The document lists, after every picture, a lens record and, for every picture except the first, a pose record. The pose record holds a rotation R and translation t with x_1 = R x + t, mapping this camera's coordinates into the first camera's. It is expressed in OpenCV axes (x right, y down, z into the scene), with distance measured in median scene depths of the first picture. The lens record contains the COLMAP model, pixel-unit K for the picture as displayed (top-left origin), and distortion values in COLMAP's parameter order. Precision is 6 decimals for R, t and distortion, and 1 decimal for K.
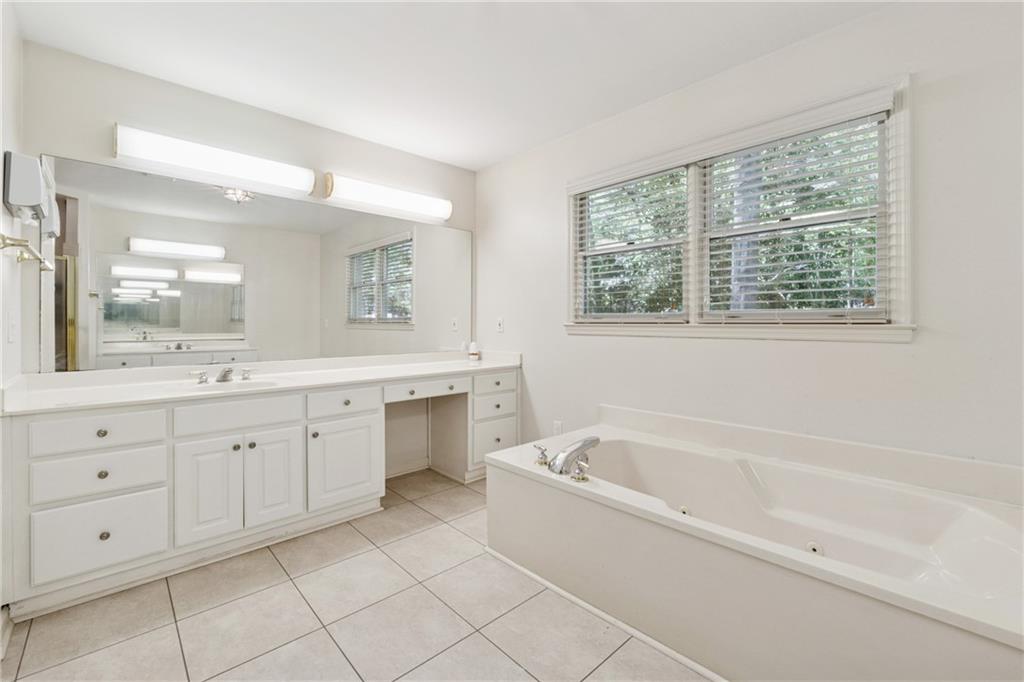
lens RADIAL K [[432.7, 0, 499.9], [0, 432.7, 321.6], [0, 0, 1]] dist [-0.003109, 0.000395]
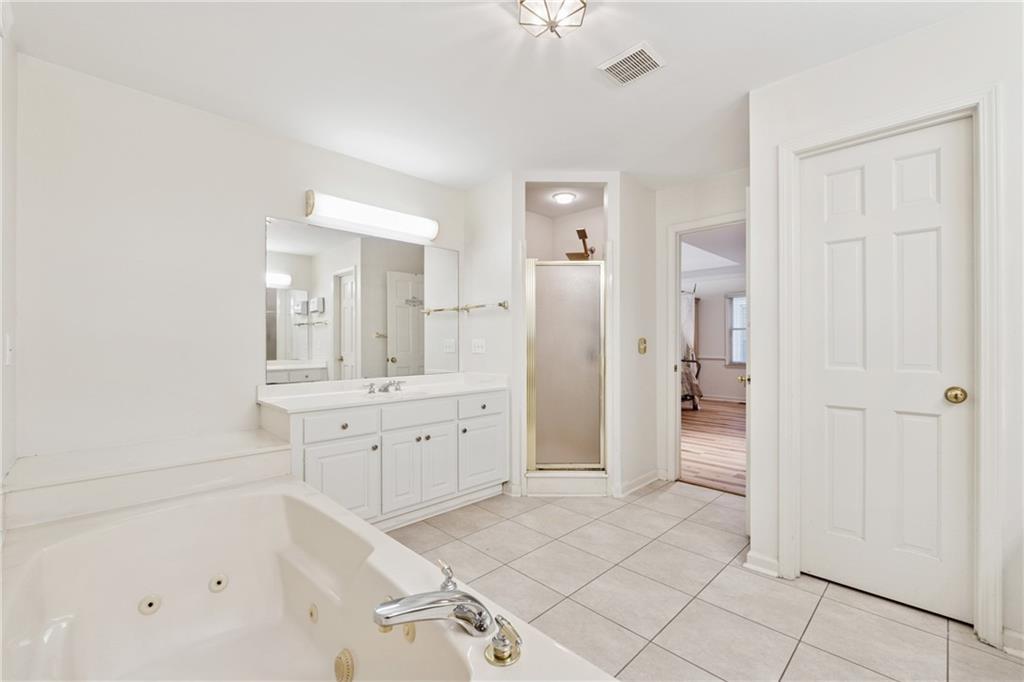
lens RADIAL K [[432.7, 0, 512.9], [0, 432.7, 343.8], [0, 0, 1]] dist [-0.003109, 0.000395]
pose [[0.999153, -0.014875, 0.038363, -0.330849], [0.014665, 0.999876, 0.005742, -0.003144], [-0.038443, -0.005174, 0.999247, -0.295717]]
